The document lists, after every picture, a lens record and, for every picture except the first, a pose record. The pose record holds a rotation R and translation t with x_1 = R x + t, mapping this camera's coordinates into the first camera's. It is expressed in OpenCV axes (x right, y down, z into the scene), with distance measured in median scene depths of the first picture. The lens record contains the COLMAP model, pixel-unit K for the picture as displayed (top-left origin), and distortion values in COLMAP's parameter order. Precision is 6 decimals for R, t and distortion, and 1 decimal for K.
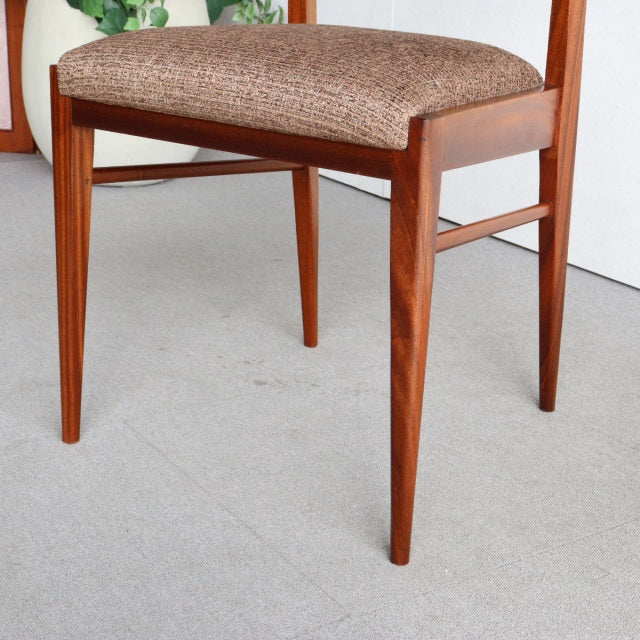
lens RADIAL K [[1292.9, 0, 320.0], [0, 1292.9, 320.0], [0, 0, 1]] dist [0.011611, 0.075447]
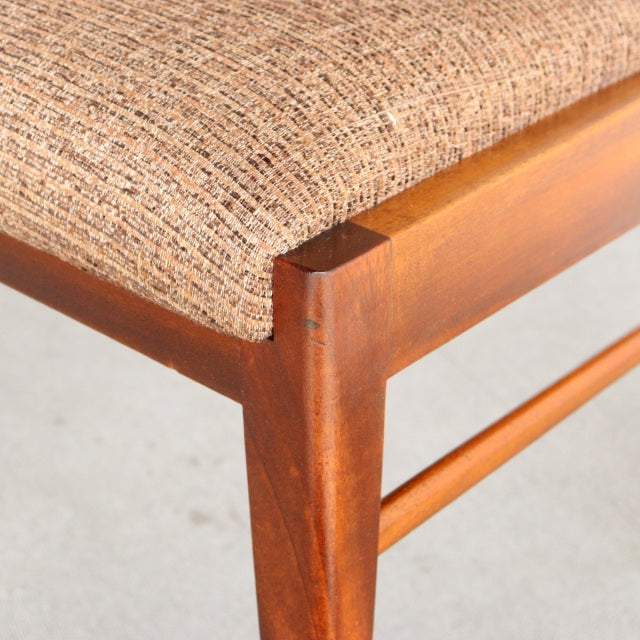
lens RADIAL K [[1393.5, 0, 319.9], [0, 1393.5, 292.4], [0, 0, 1]] dist [0.078519, -0.146357]
pose [[0.987373, 0.035999, -0.154269, 0.136845], [-0.013231, 0.989174, 0.146147, -0.198065], [0.157860, -0.142260, 0.977160, 0.623189]]
